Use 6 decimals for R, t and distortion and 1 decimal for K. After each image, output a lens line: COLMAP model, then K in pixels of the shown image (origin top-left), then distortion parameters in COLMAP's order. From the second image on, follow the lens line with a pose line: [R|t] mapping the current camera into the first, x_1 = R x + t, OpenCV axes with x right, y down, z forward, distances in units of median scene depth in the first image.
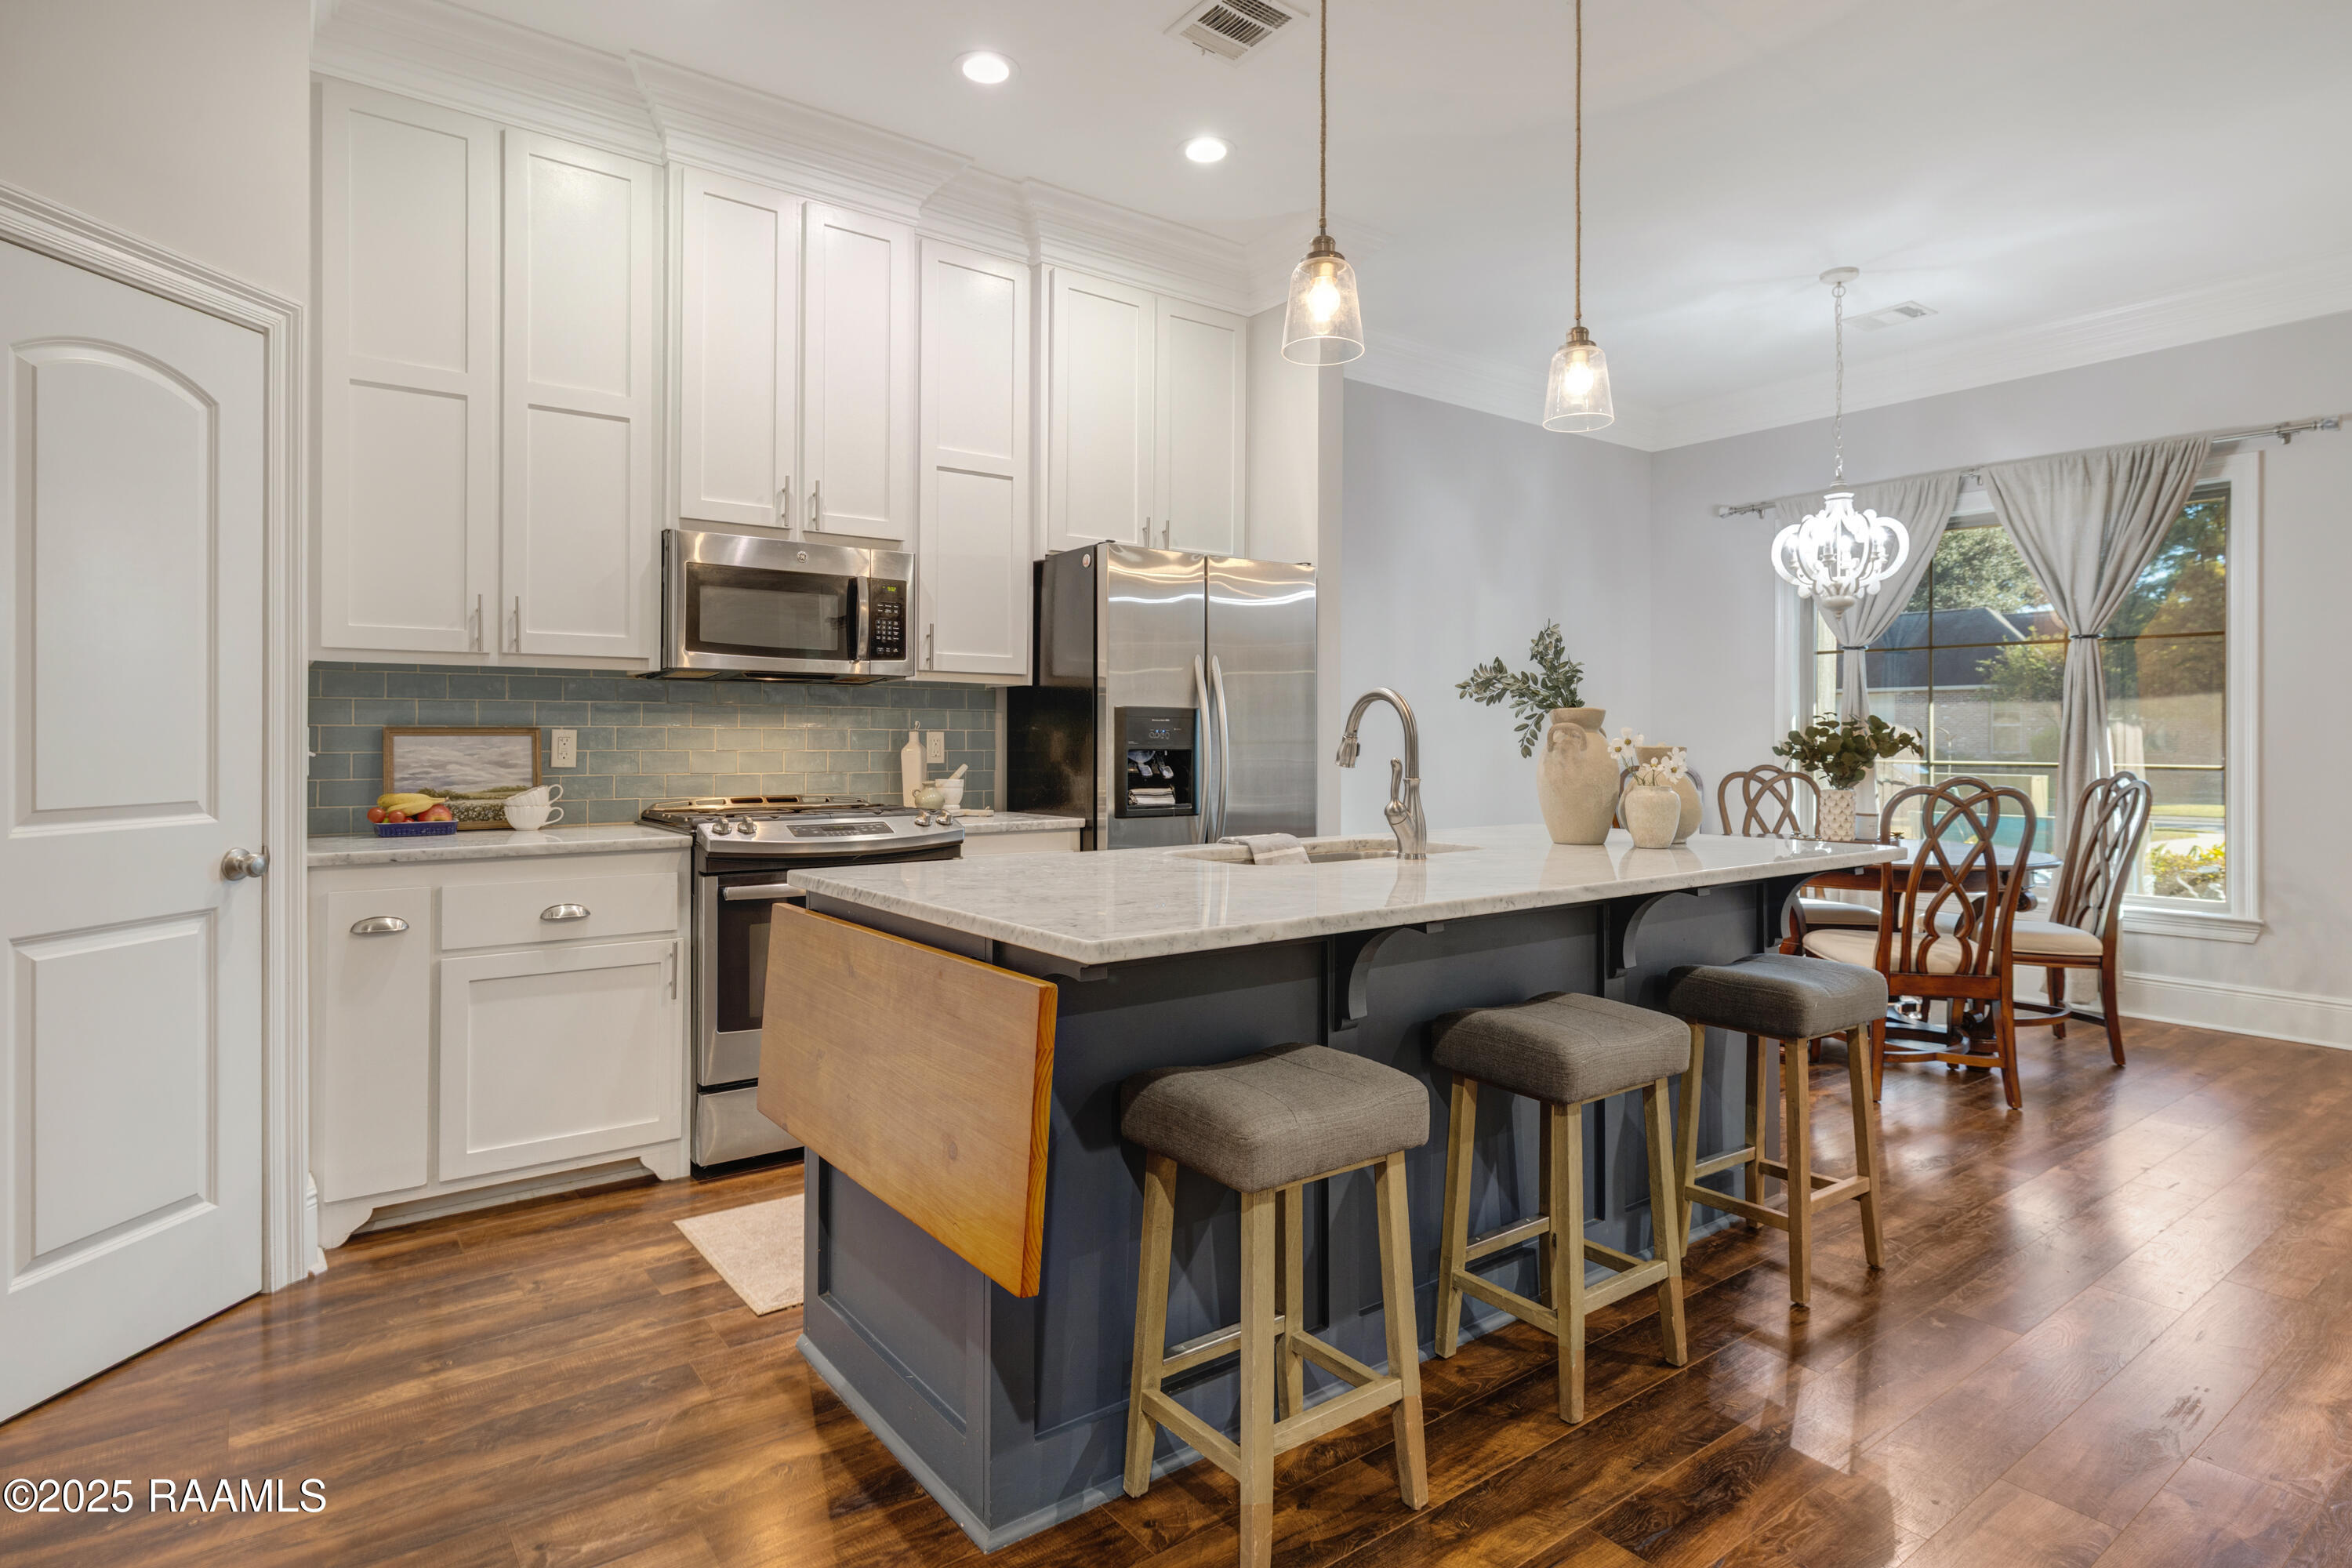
lens RADIAL K [[1218.7, 0, 1167.5], [0, 1218.7, 757.6], [0, 0, 1]] dist [-0.006360, 0.000380]
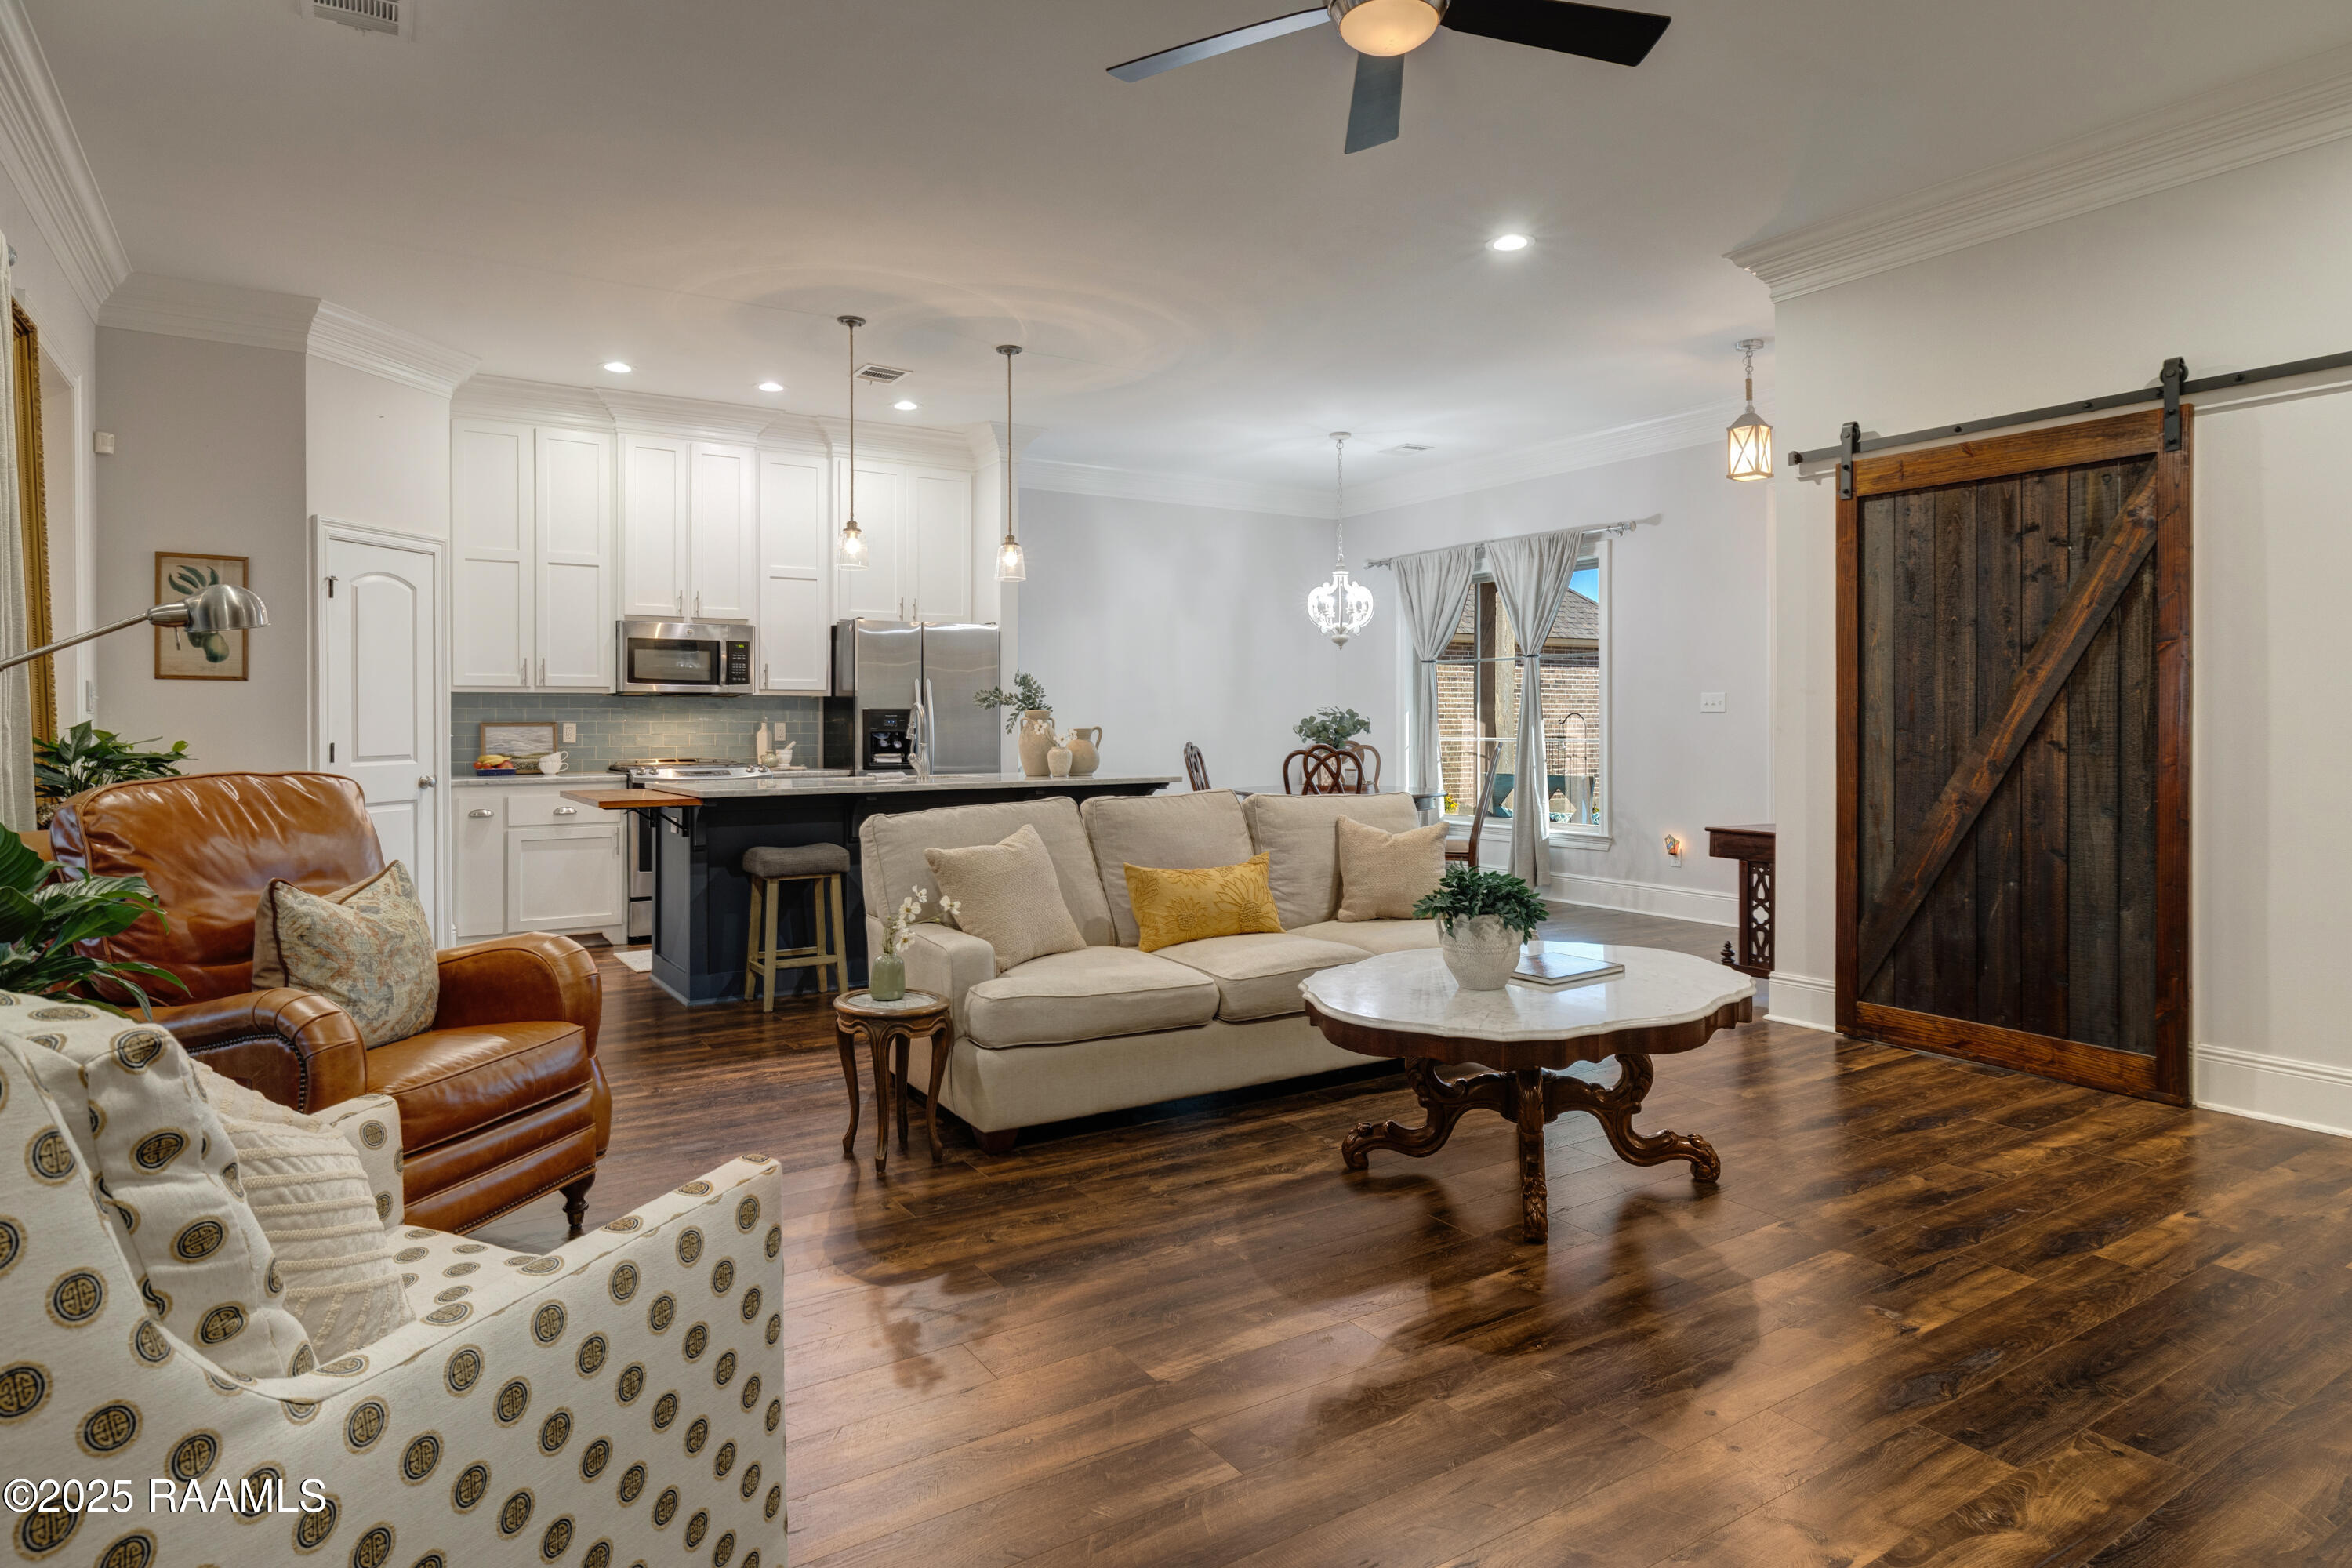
lens RADIAL K [[1309.5, 0, 1175.2], [0, 1309.5, 753.6], [0, 0, 1]] dist [-0.010519, 0.001595]
pose [[0.997788, -0.004484, -0.066328, 0.576882], [0.004962, 0.999963, 0.007046, 0.014813], [0.066294, -0.007360, 0.997773, -0.965492]]
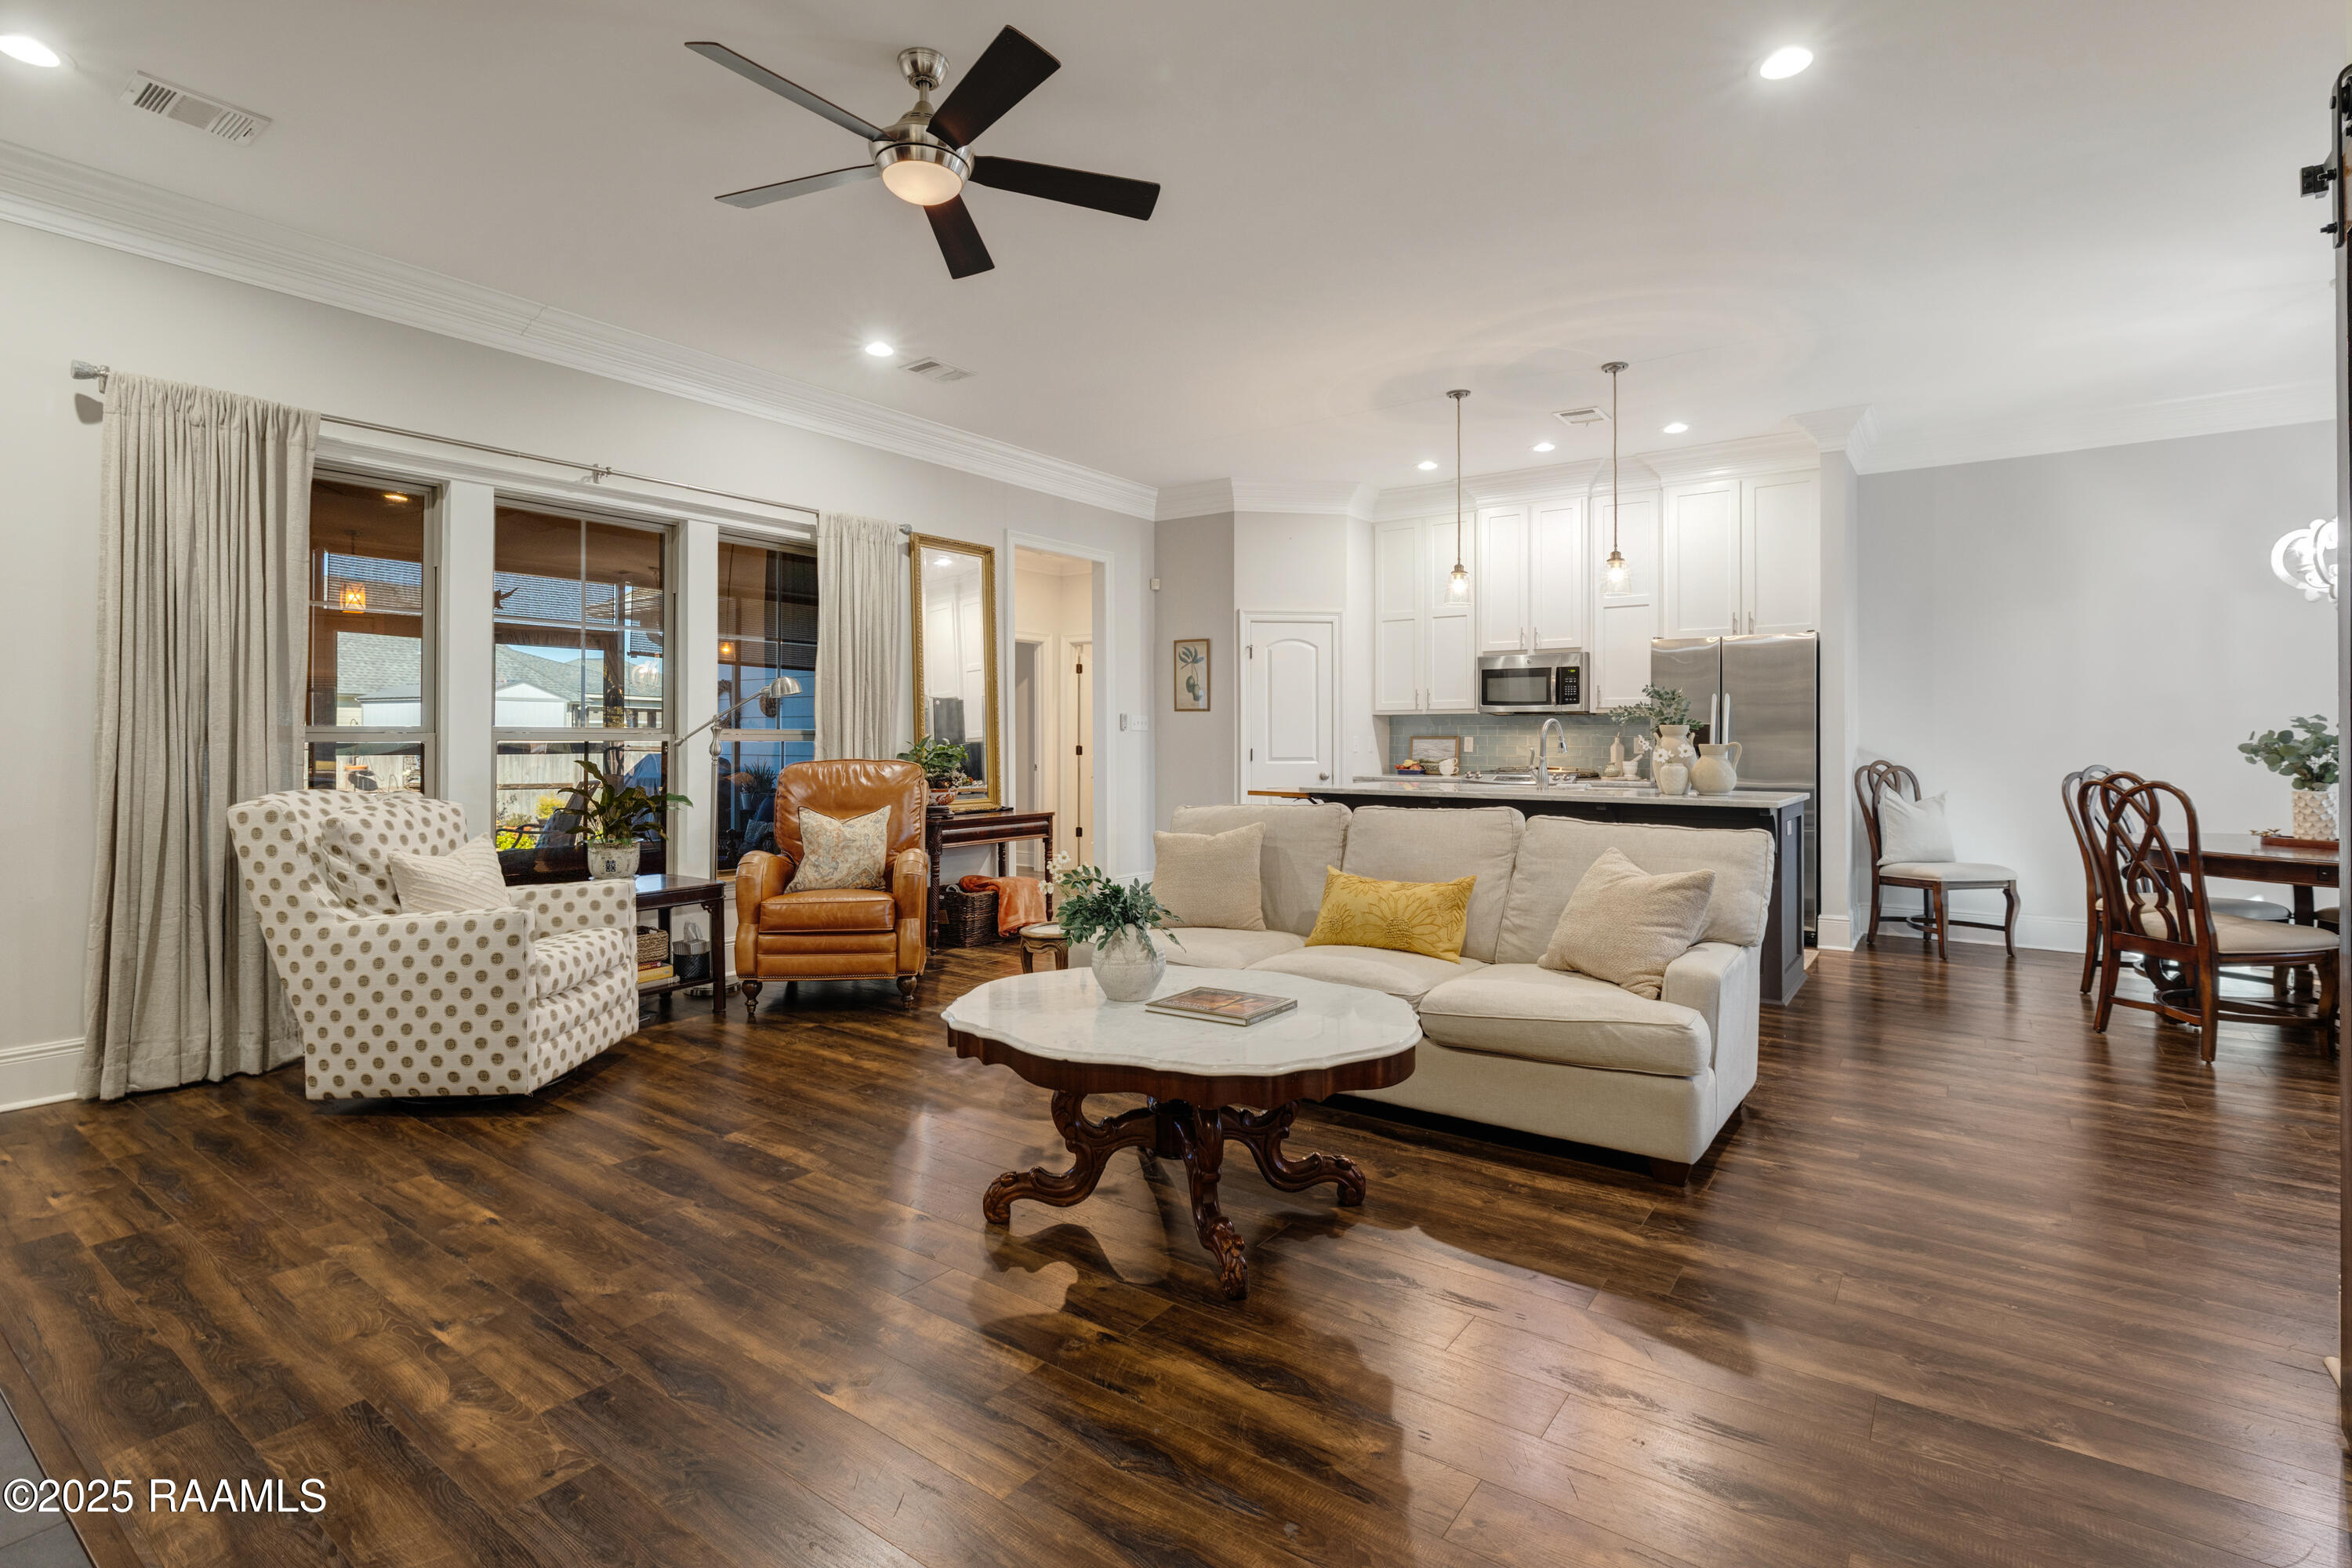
lens RADIAL K [[1141.1, 0, 1157.1], [0, 1141.1, 705.1], [0, 0, 1]] dist [0.002553, 0.000136]
pose [[0.287233, -0.030839, -0.957364, 1.506175], [-0.017112, 0.999157, -0.037319, 0.008596], [0.957708, 0.027101, 0.286463, -0.273629]]
